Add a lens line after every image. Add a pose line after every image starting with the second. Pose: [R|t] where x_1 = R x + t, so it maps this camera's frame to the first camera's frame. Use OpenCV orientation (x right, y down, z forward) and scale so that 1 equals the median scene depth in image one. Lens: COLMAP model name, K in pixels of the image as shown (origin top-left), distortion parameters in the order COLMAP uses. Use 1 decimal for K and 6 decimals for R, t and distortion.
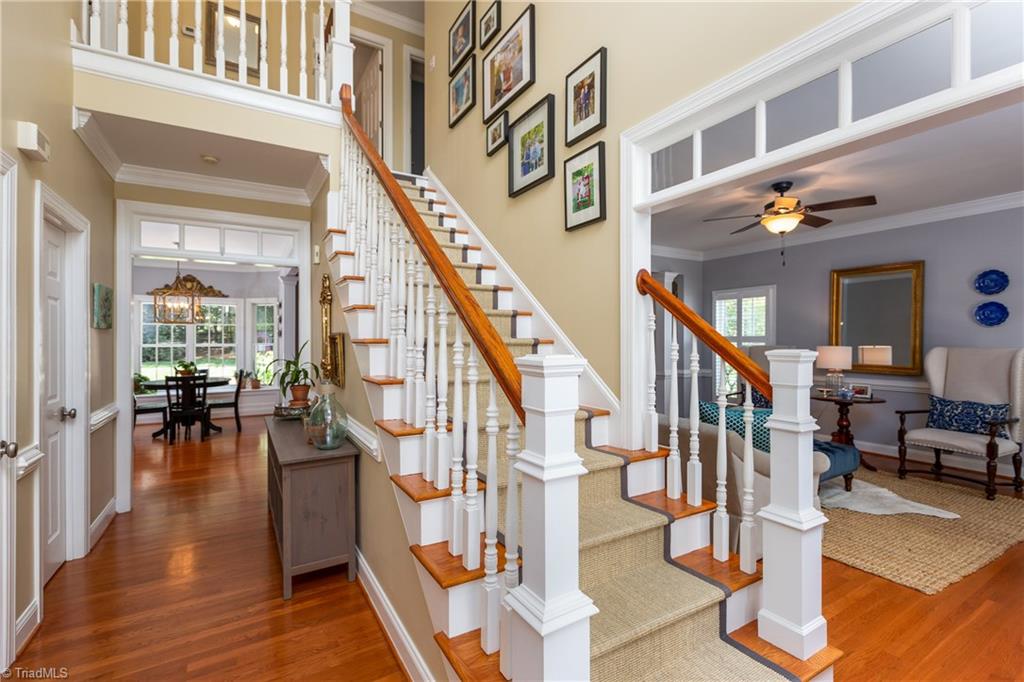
lens RADIAL K [[468.1, 0, 512.0], [0, 468.1, 341.0], [0, 0, 1]] dist [0.011028, -0.001146]
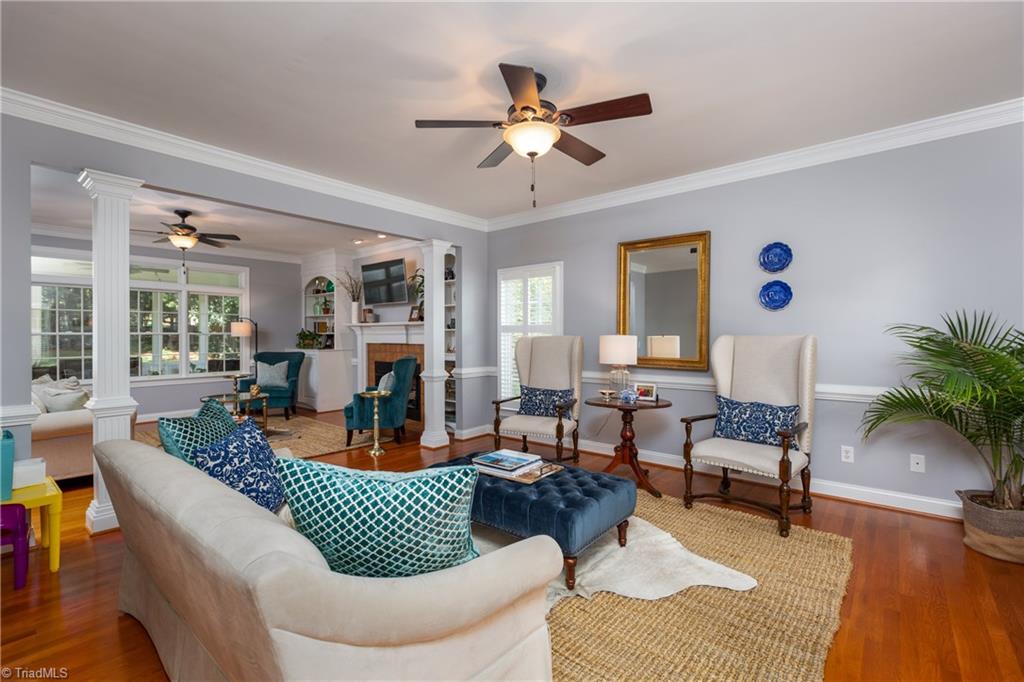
lens RADIAL K [[463.0, 0, 516.7], [0, 463.0, 335.3], [0, 0, 1]] dist [0.011476, -0.000051]
pose [[0.947292, -0.000687, 0.320372, 0.316677], [0.002344, 0.999986, -0.004785, 0.016593], [-0.320364, 0.005284, 0.947280, 0.368257]]
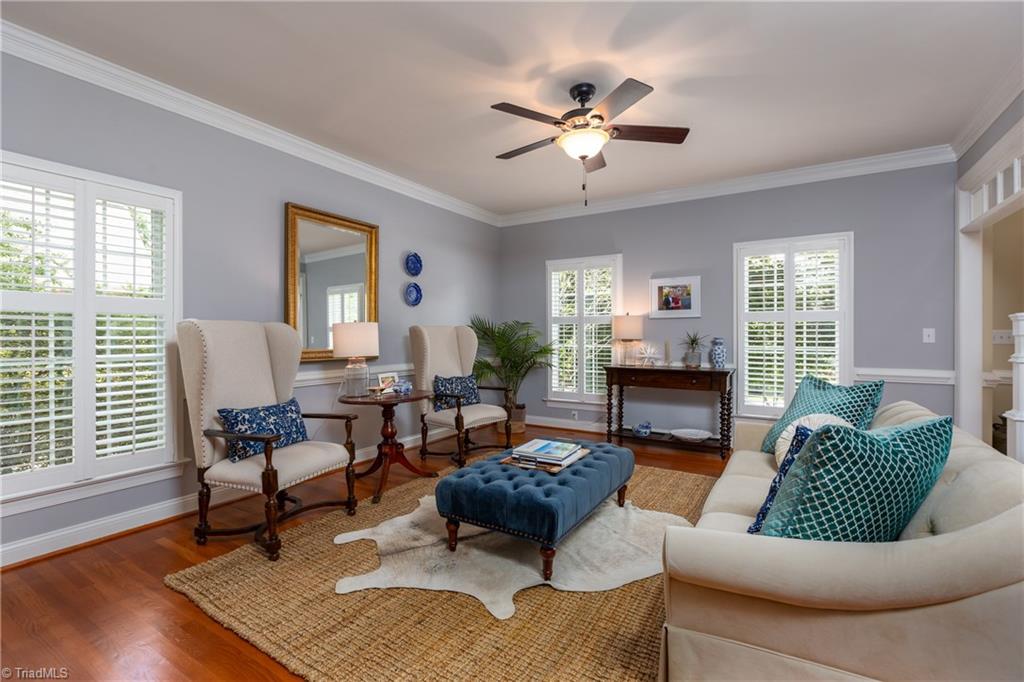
lens RADIAL K [[476.7, 0, 512.0], [0, 476.7, 341.0], [0, 0, 1]] dist [0.000357, -0.000044]
pose [[-0.454805, -0.004561, 0.890579, -0.018109], [0.002552, 0.999976, 0.006425, 0.037967], [-0.890587, 0.005195, -0.454783, 1.279176]]
